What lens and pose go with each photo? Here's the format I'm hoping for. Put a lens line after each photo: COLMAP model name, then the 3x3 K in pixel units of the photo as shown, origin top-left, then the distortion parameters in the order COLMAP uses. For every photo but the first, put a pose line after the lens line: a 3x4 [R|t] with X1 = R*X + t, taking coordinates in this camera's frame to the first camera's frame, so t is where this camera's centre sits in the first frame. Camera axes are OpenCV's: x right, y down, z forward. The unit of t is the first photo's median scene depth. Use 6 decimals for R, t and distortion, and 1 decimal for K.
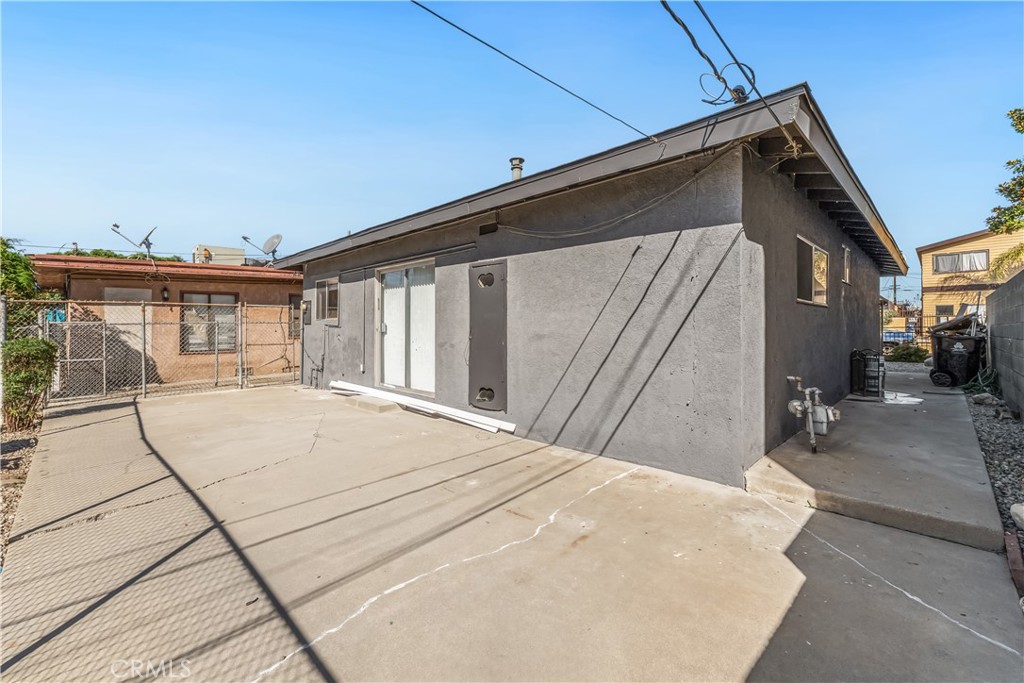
lens RADIAL K [[434.4, 0, 512.0], [0, 434.4, 341.5], [0, 0, 1]] dist [0.002090, 0.000317]
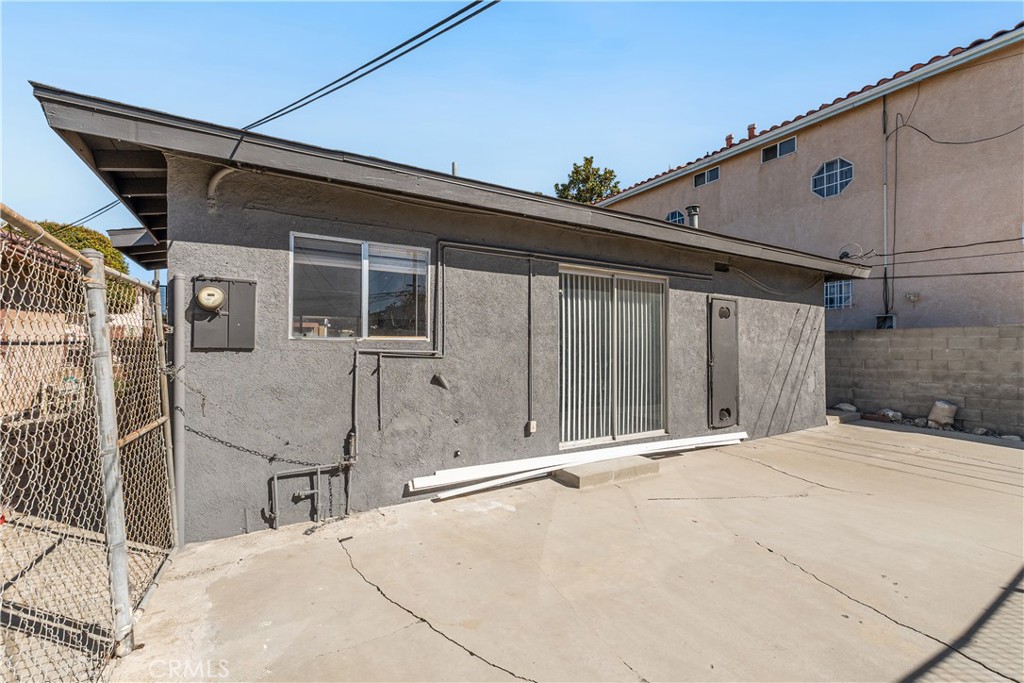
lens RADIAL K [[434.4, 0, 512.0], [0, 434.4, 341.5], [0, 0, 1]] dist [0.002090, 0.000317]
pose [[0.261489, 0.009381, 0.965161, -1.224752], [0.027042, 0.999489, -0.017041, -0.057753], [-0.964828, 0.030556, 0.261102, 1.171890]]
